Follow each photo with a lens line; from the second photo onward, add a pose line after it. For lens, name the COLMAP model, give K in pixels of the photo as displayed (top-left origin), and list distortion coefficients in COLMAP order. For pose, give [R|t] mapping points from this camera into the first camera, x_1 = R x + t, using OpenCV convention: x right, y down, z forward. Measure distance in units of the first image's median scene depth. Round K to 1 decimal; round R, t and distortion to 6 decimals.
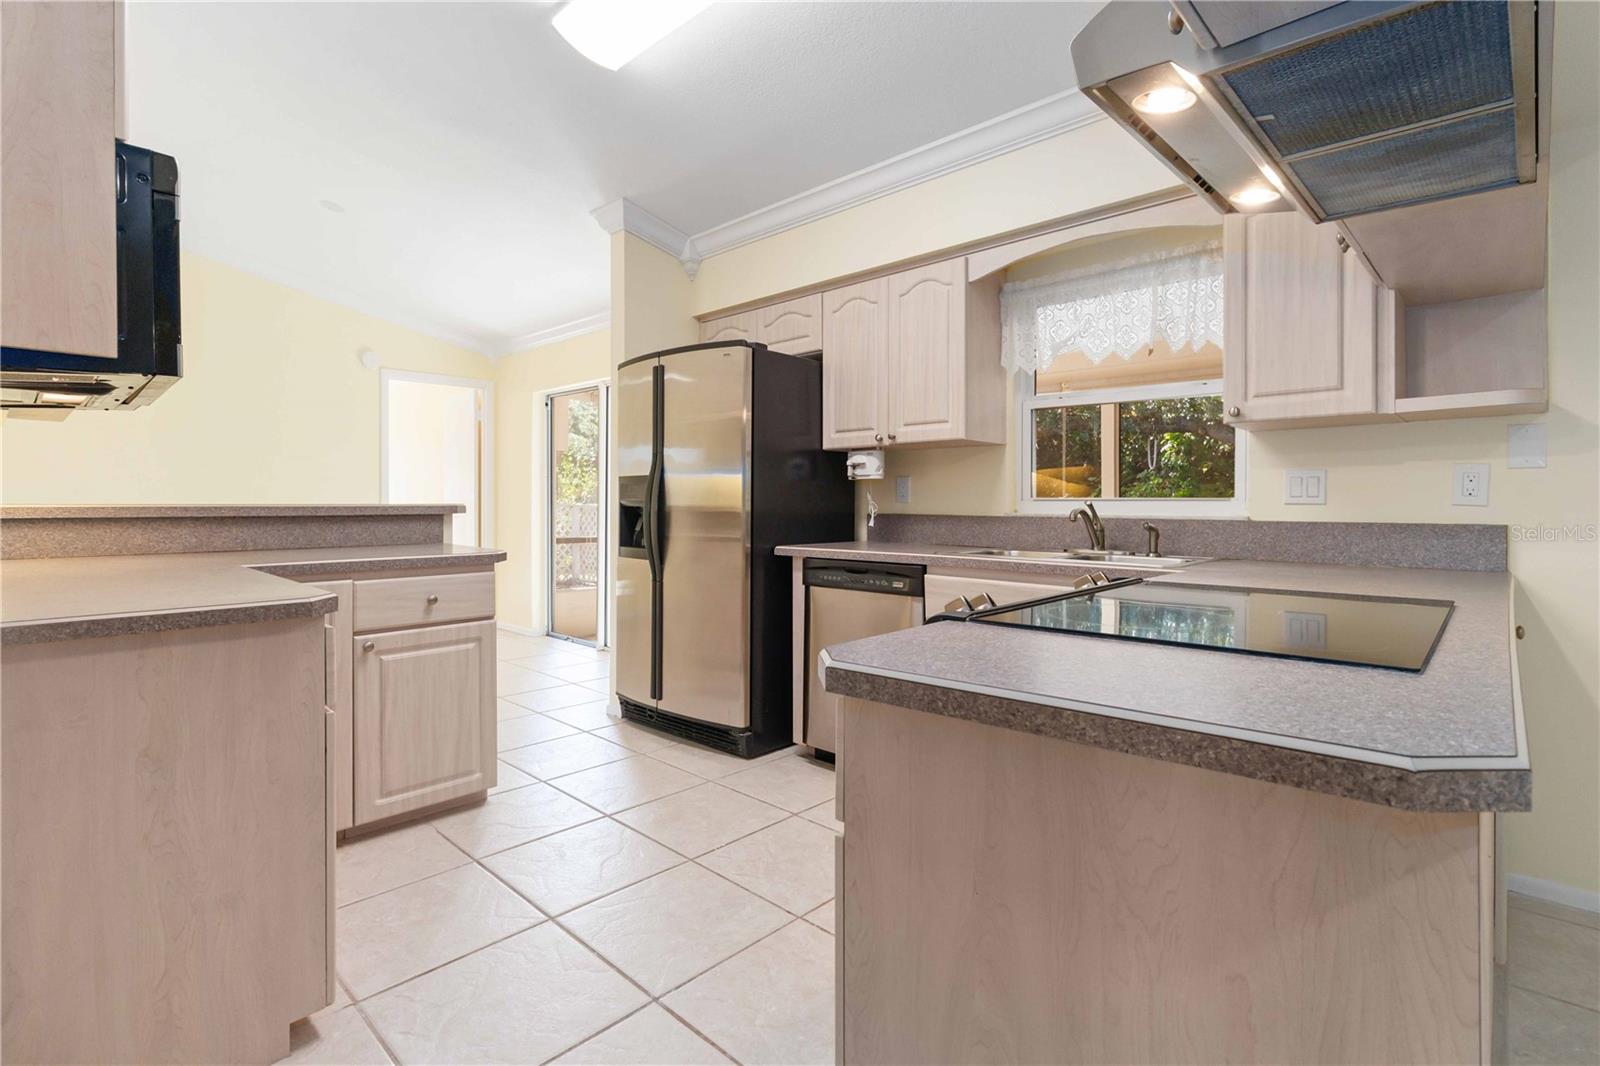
lens RADIAL K [[754.4, 0, 808.1], [0, 754.4, 499.8], [0, 0, 1]] dist [-0.005789, 0.008228]
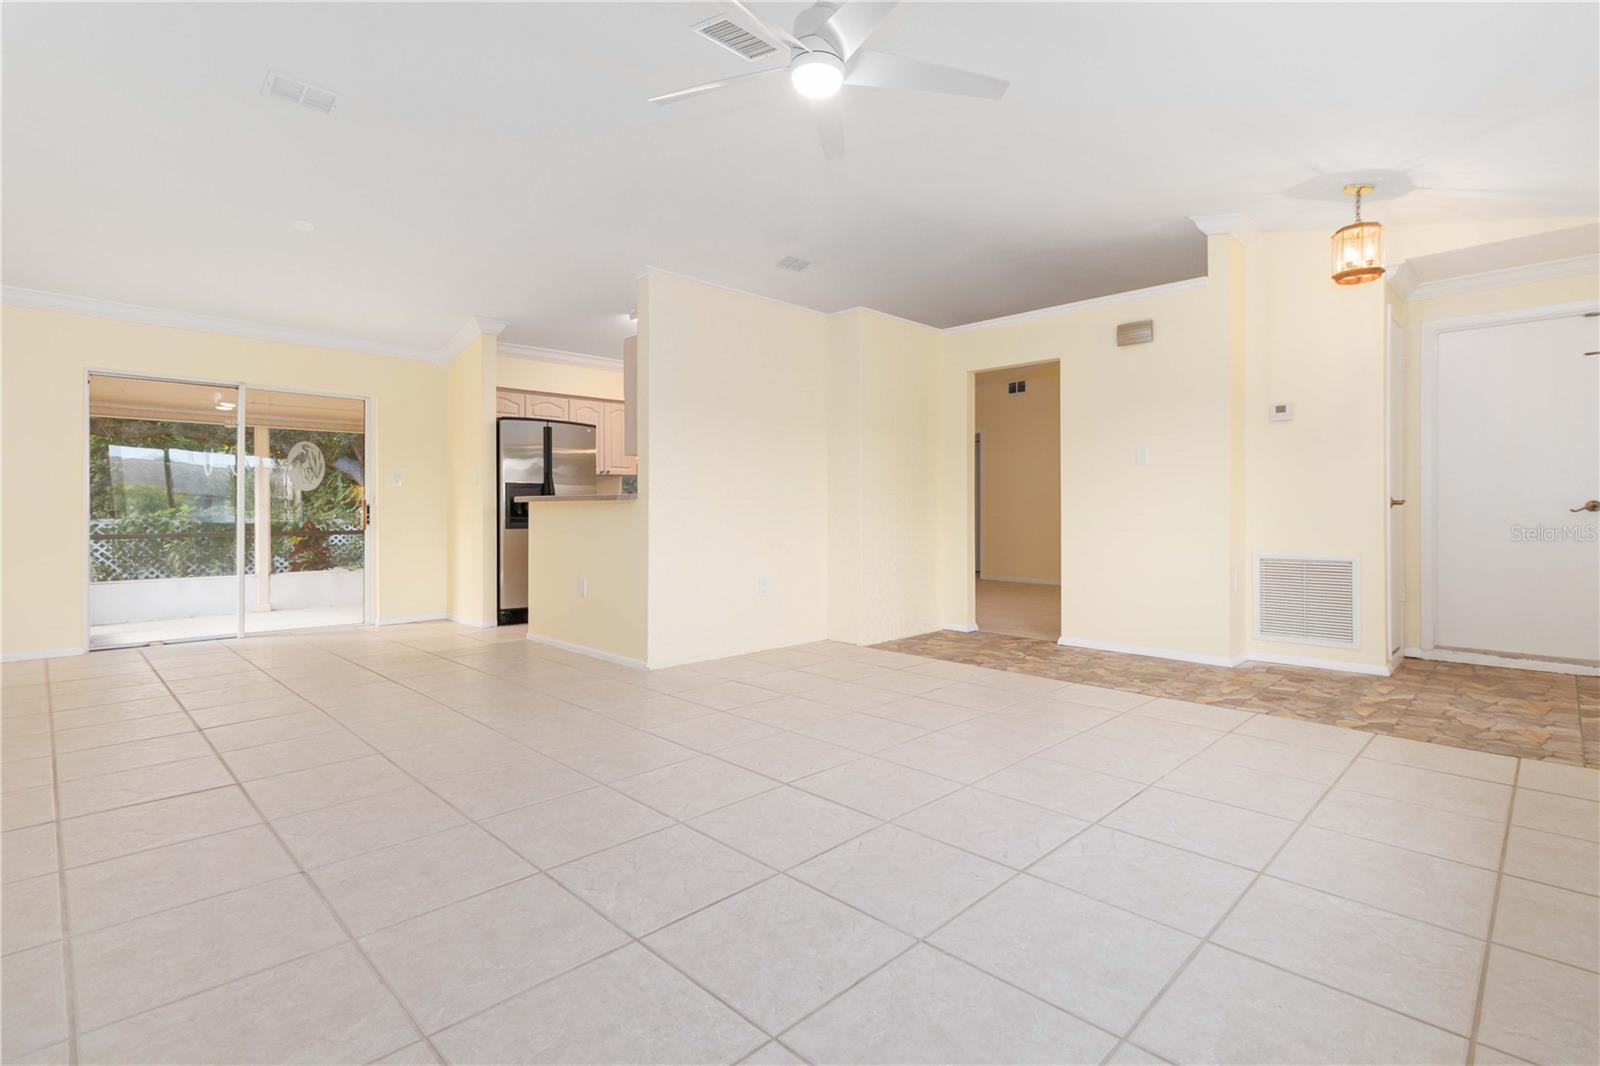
lens RADIAL K [[754.4, 0, 791.3], [0, 754.4, 514.8], [0, 0, 1]] dist [-0.005789, 0.008228]
pose [[0.034155, -0.008781, 0.999378, -2.685669], [0.003227, 0.999957, 0.008676, 0.039426], [-0.999411, 0.002928, 0.034182, 0.412838]]
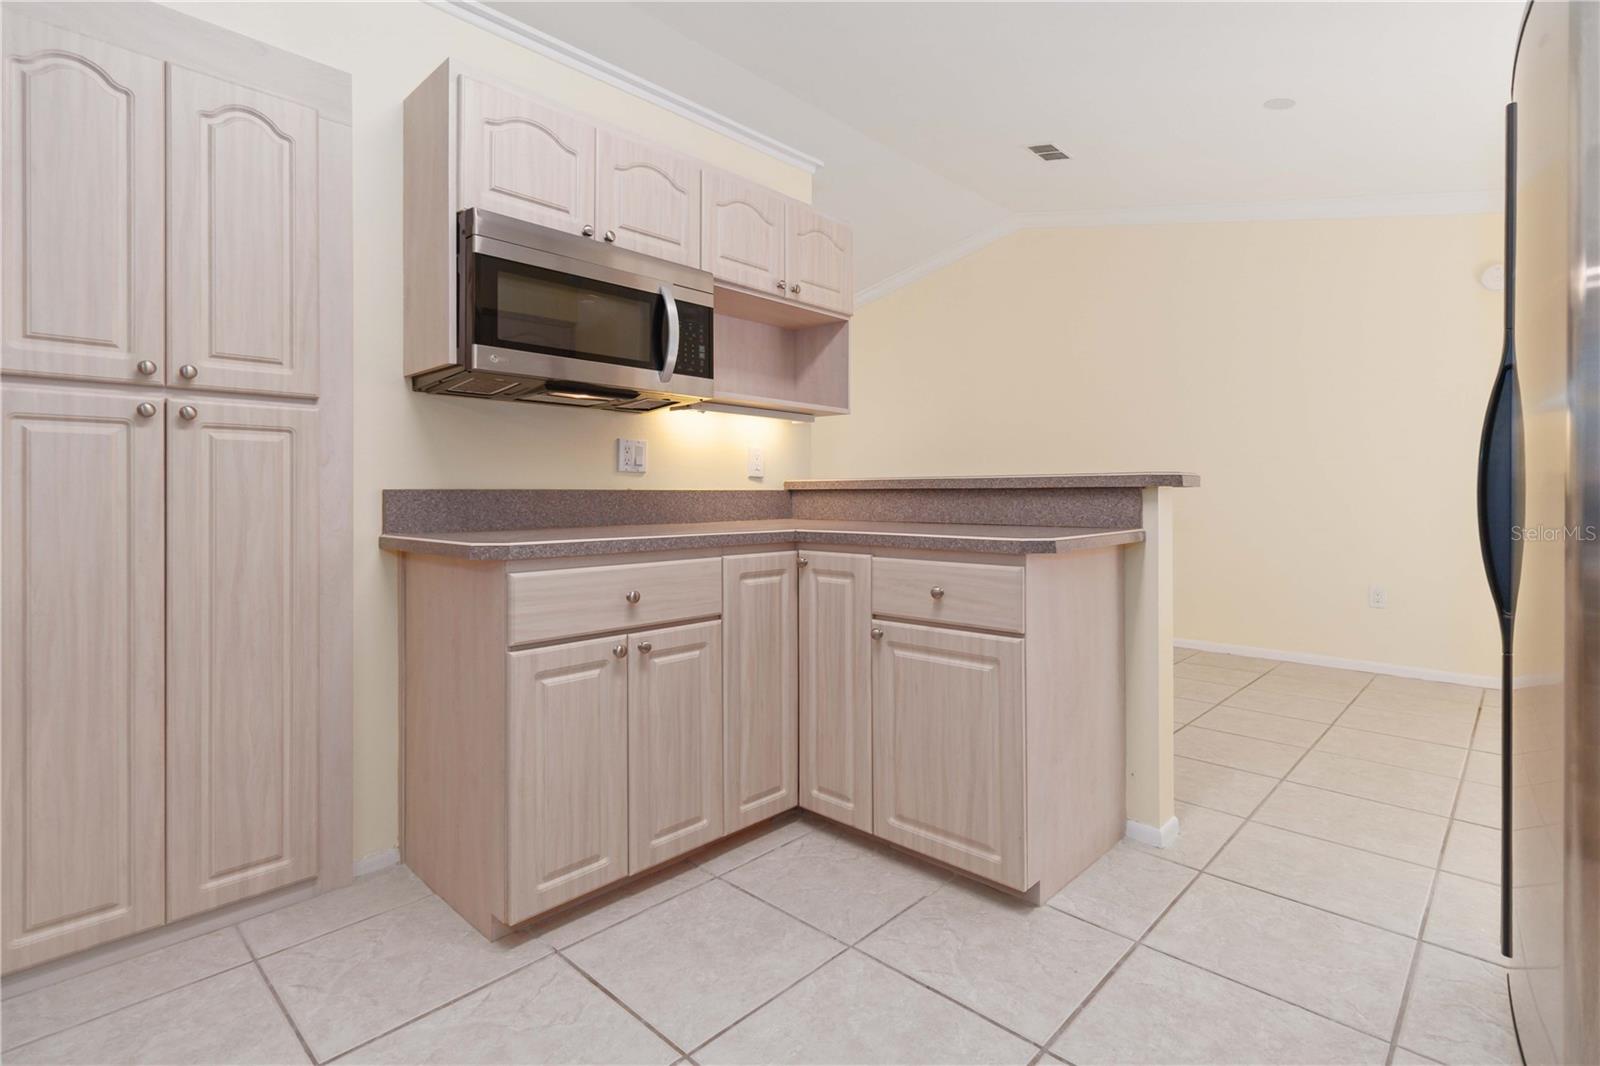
lens RADIAL K [[754.4, 0, 821.1], [0, 754.4, 497.3], [0, 0, 1]] dist [-0.005789, 0.008228]
pose [[0.005848, -0.002410, -0.999980, 0.244995], [-0.000105, 0.999997, -0.002411, 0.035372], [0.999983, 0.000119, 0.005847, 0.815196]]
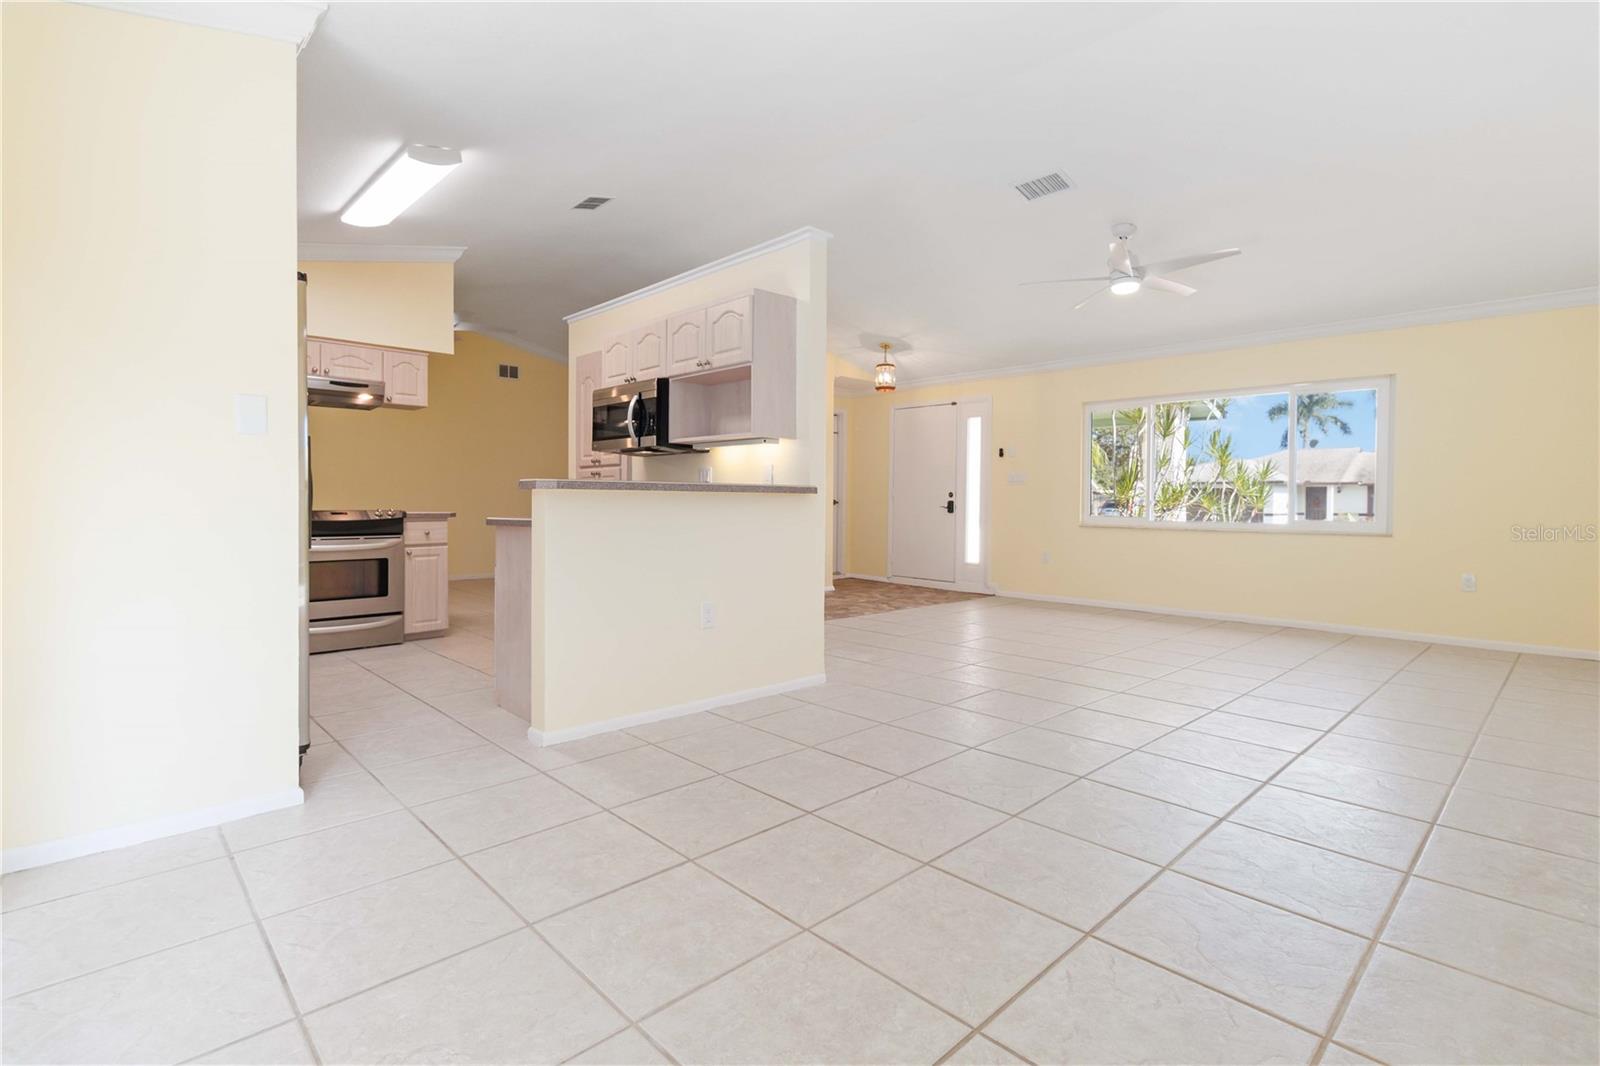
lens RADIAL K [[754.4, 0, 793.0], [0, 754.4, 511.6], [0, 0, 1]] dist [-0.005789, 0.008228]
pose [[-0.998132, -0.011148, 0.060060, -1.036538], [-0.010271, 0.999836, 0.014890, 0.032852], [-0.060217, 0.014245, -0.998084, 2.310983]]
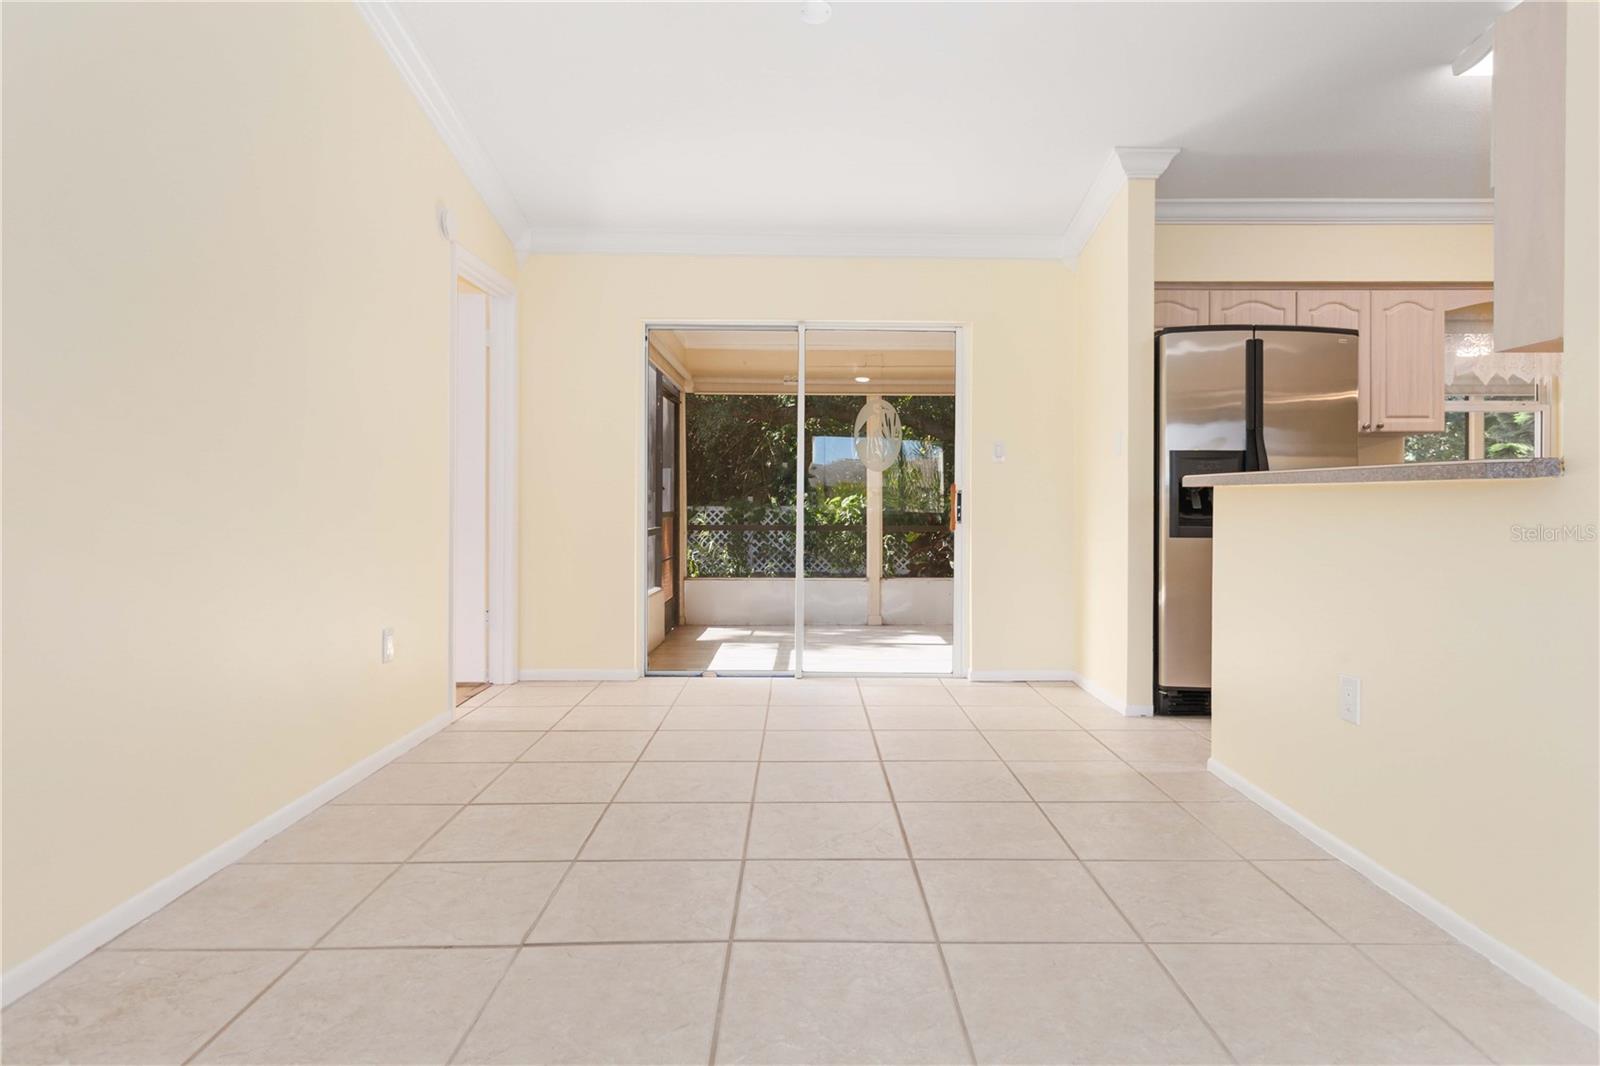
lens RADIAL K [[887.8, 0, 819.3], [0, 887.8, 496.4], [0, 0, 1]] dist [0.006551, 0.001246]
pose [[0.715193, 0.001065, 0.698927, -1.813557], [-0.000372, 0.999999, -0.001143, 0.035274], [-0.698927, 0.000558, 0.715192, 0.734382]]
